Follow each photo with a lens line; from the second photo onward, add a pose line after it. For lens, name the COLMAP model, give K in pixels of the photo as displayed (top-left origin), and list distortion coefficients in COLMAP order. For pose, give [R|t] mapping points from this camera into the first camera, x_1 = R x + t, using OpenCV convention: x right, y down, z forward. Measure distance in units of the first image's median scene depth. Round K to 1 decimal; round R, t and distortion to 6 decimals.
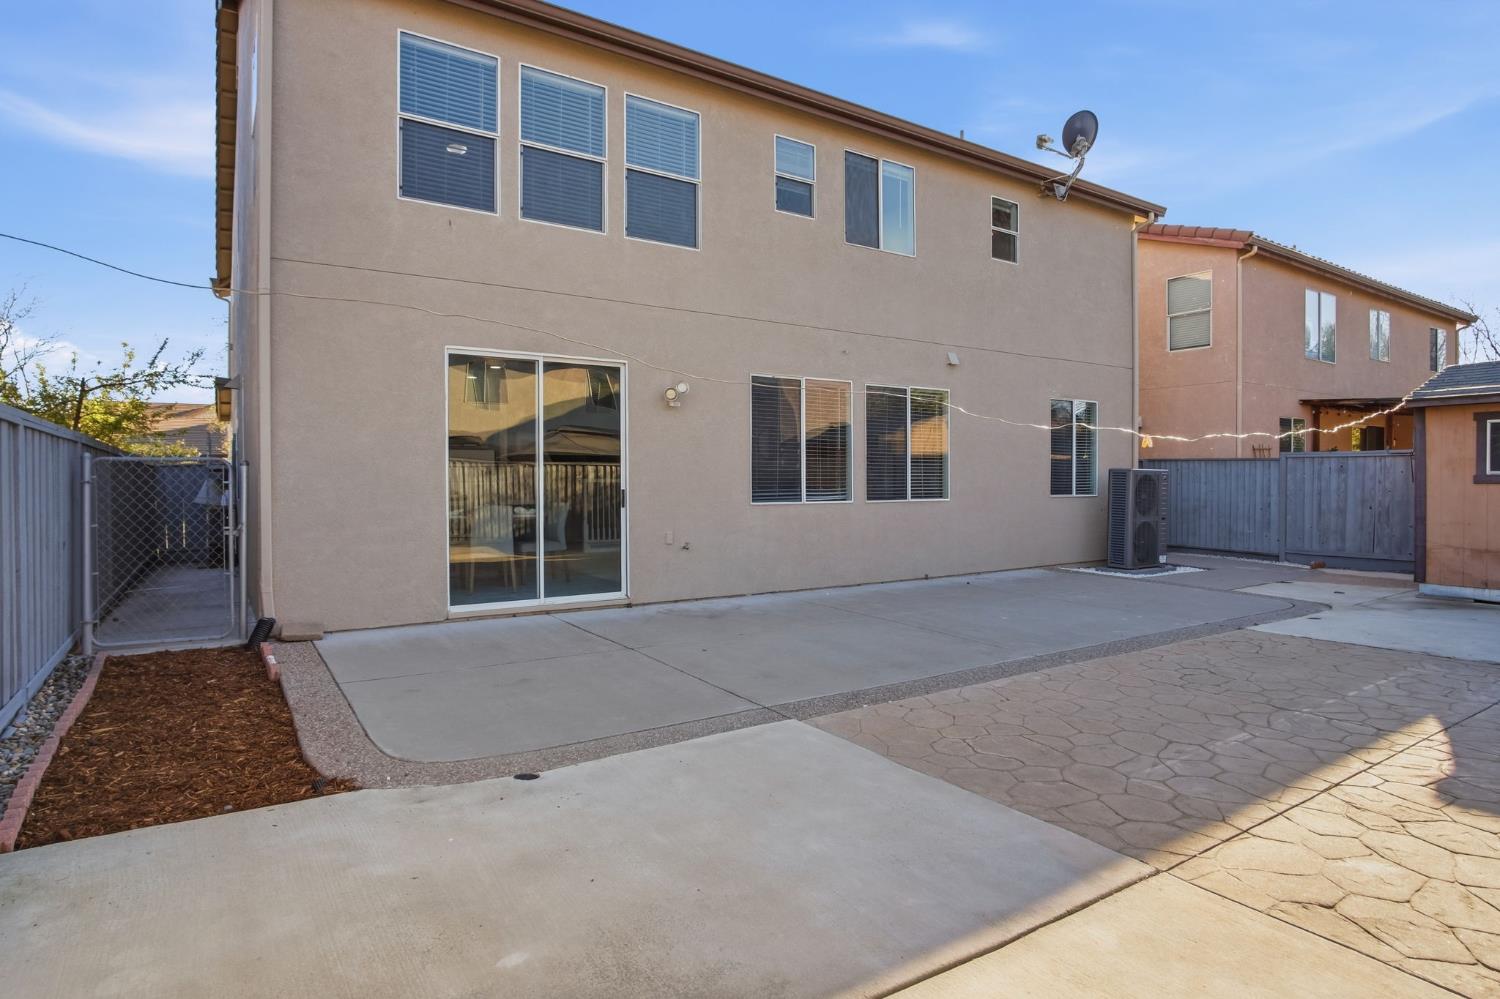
lens RADIAL K [[816.9, 0, 760.5], [0, 816.9, 502.4], [0, 0, 1]] dist [-0.024185, 0.004807]
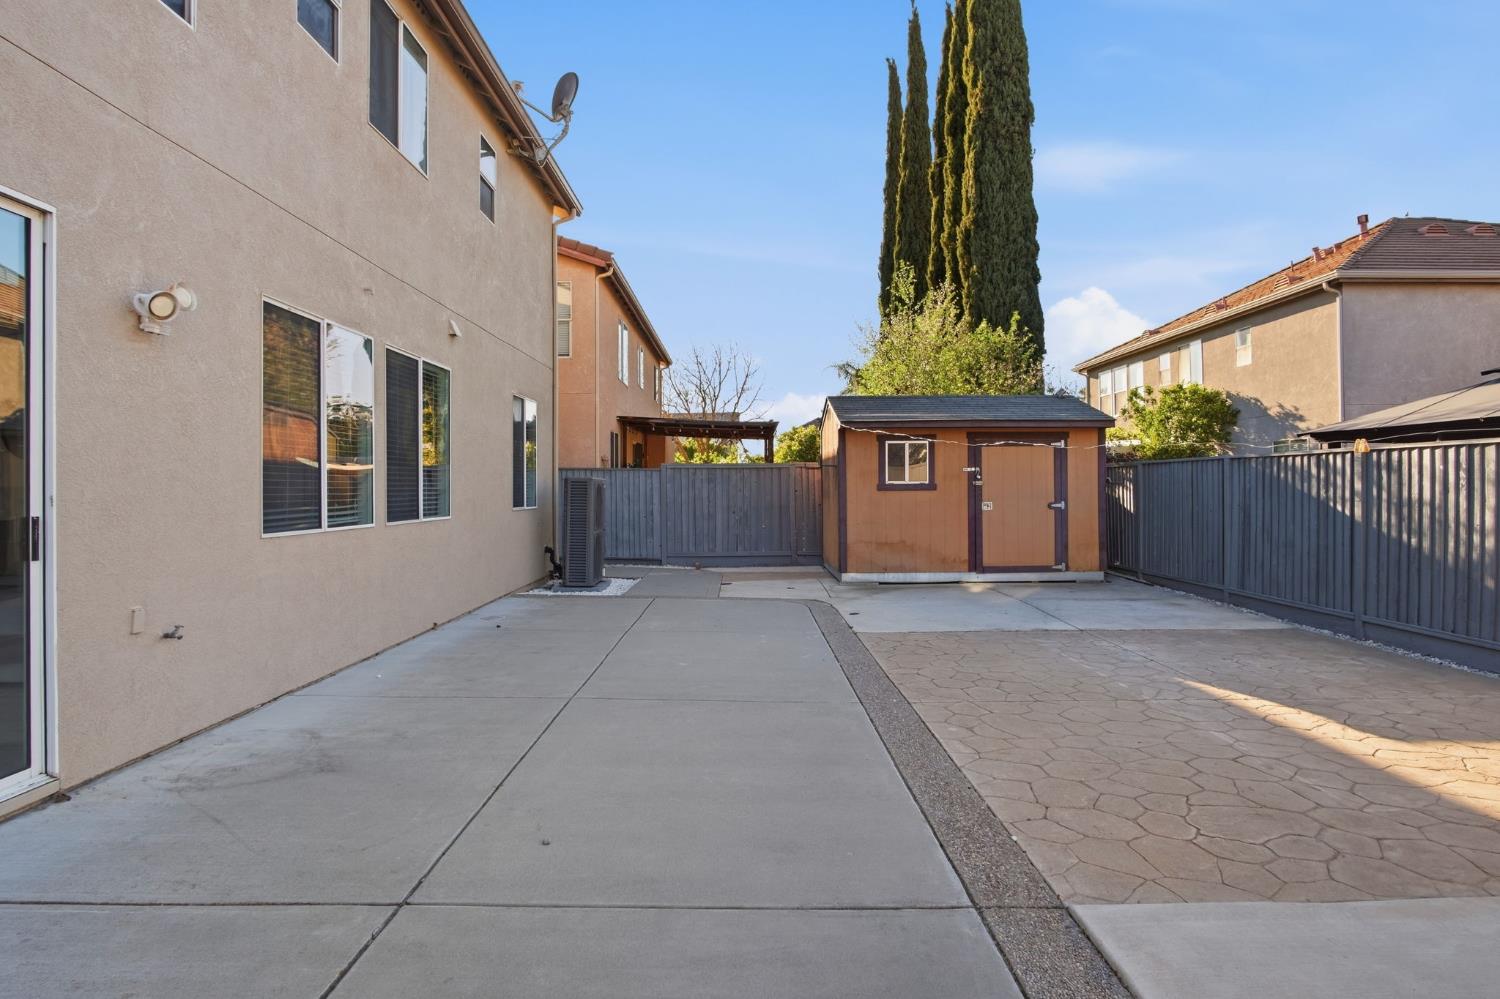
lens RADIAL K [[816.9, 0, 749.1], [0, 816.9, 486.3], [0, 0, 1]] dist [-0.024185, 0.004807]
pose [[0.551365, -0.000734, 0.834264, -0.301858], [0.028650, 0.999426, -0.018056, -0.013271], [-0.833772, 0.033857, 0.551070, 0.468504]]
